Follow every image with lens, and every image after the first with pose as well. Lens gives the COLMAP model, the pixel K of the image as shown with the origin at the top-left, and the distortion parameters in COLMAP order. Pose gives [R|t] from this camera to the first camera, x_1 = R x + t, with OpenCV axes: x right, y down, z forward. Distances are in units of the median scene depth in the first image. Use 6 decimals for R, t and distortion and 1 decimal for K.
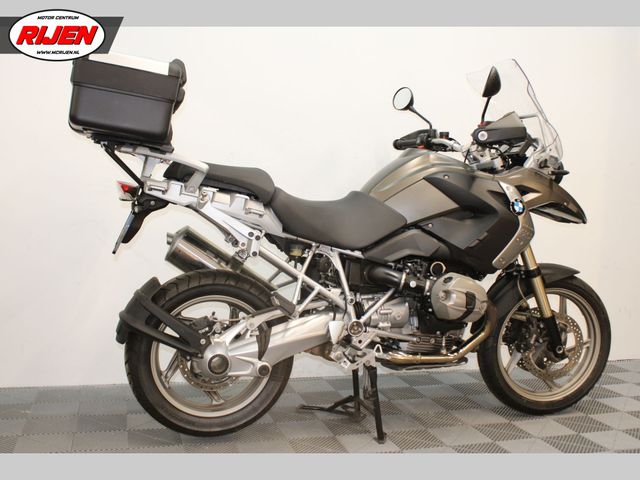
lens RADIAL K [[690.0, 0, 319.0], [0, 690.0, 239.8], [0, 0, 1]] dist [-0.107010, 0.000000]
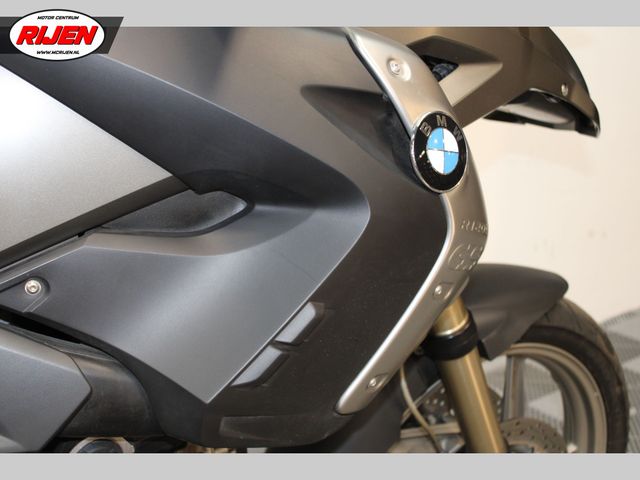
lens RADIAL K [[910.4, 0, 319.5], [0, 910.4, 239.8], [0, 0, 1]] dist [-0.156297, 0.000000]
pose [[0.939793, -0.122648, 0.318978, 0.162303], [0.043152, 0.968498, 0.245253, -0.095538], [-0.339009, -0.216723, 0.915480, 0.756863]]
